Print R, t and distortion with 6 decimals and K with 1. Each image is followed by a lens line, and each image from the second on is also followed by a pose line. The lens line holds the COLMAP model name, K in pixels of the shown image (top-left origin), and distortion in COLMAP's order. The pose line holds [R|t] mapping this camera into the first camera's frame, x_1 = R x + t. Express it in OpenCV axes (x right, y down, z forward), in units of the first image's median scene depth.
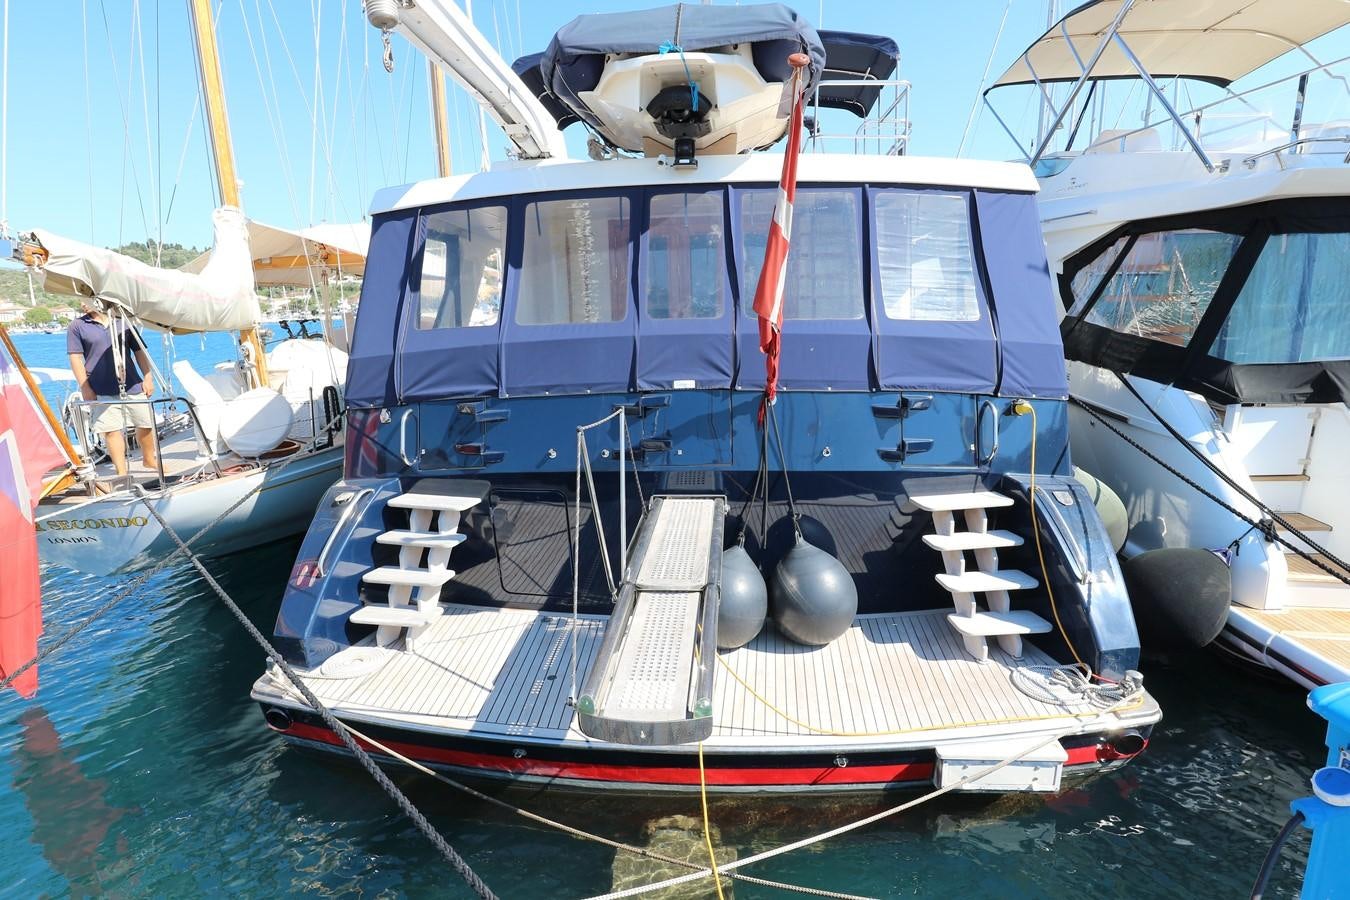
lens RADIAL K [[695.0, 0, 675.0], [0, 695.0, 450.0], [0, 0, 1]] dist [-0.018221, -0.000082]
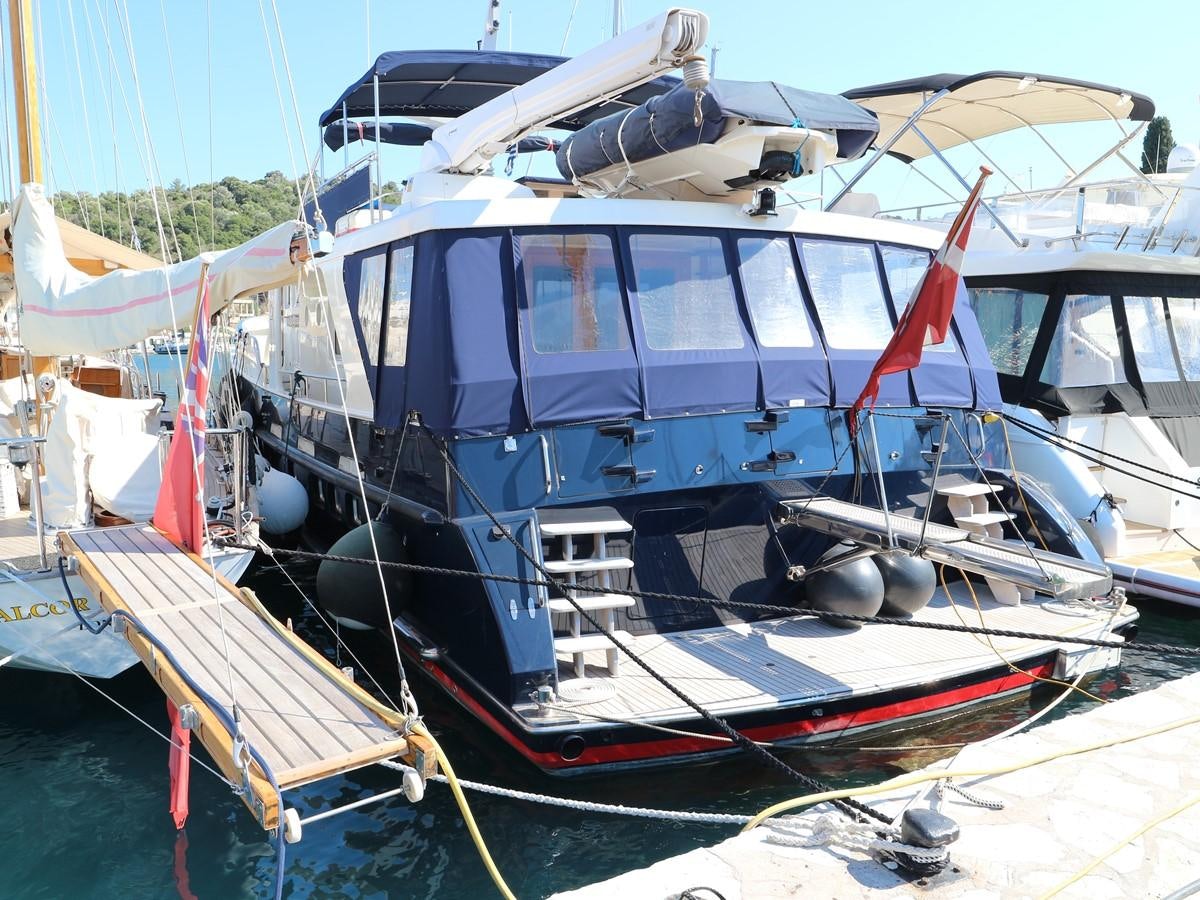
lens RADIAL K [[964.5, 0, 600.0], [0, 964.5, 450.0], [0, 0, 1]] dist [0.002666, 0.000339]
pose [[0.857517, -0.034664, 0.513287, -1.044609], [0.088277, 0.992844, -0.080429, 0.078966], [-0.506826, 0.114281, 0.854440, -0.180178]]
